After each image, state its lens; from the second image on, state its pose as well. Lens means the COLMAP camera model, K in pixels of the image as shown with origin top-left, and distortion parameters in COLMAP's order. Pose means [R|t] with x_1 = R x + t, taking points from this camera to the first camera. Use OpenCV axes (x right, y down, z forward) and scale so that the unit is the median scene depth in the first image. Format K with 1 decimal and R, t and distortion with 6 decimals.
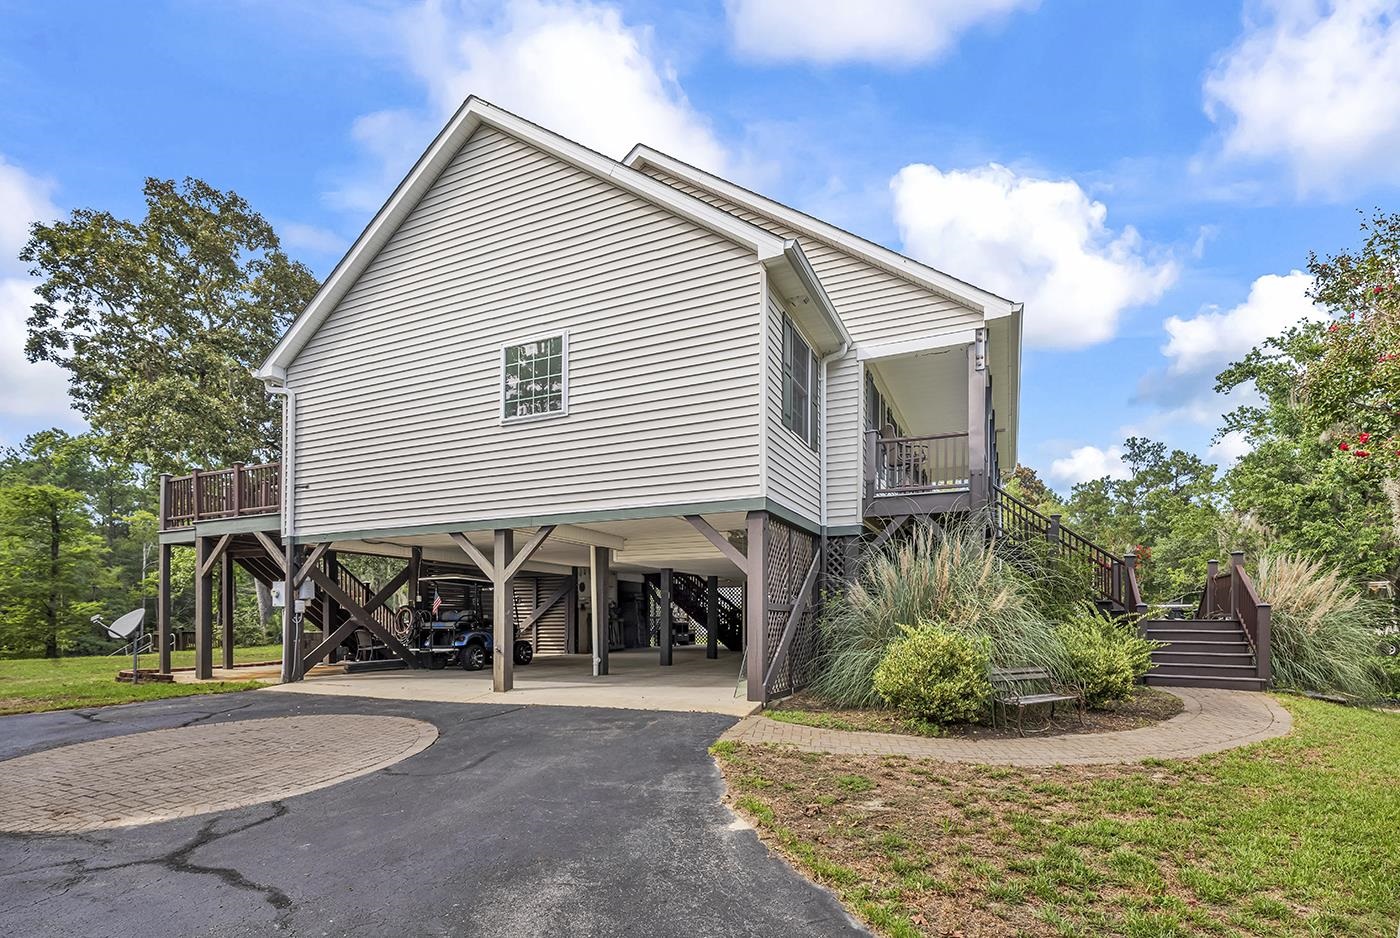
lens RADIAL K [[626.3, 0, 712.1], [0, 626.3, 474.8], [0, 0, 1]] dist [0.000539, 0.000431]
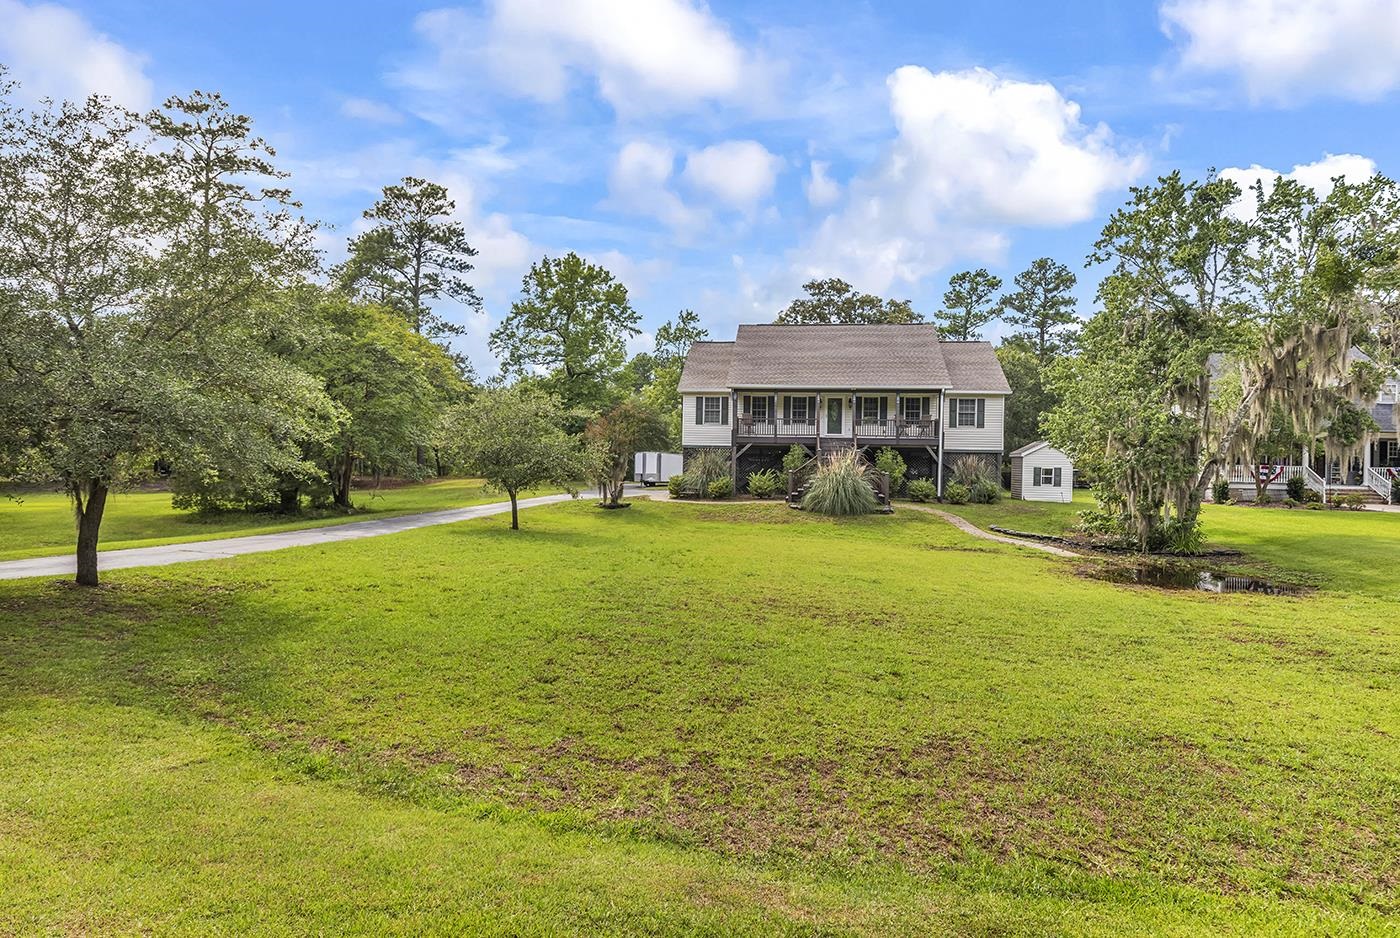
lens RADIAL K [[626.3, 0, 712.1], [0, 626.3, 474.8], [0, 0, 1]] dist [0.000539, 0.000431]
pose [[0.999357, 0.033943, -0.011532, 0.007413], [-0.030217, 0.970684, 0.238454, -0.036181], [0.019288, -0.237953, 0.971085, -0.265664]]
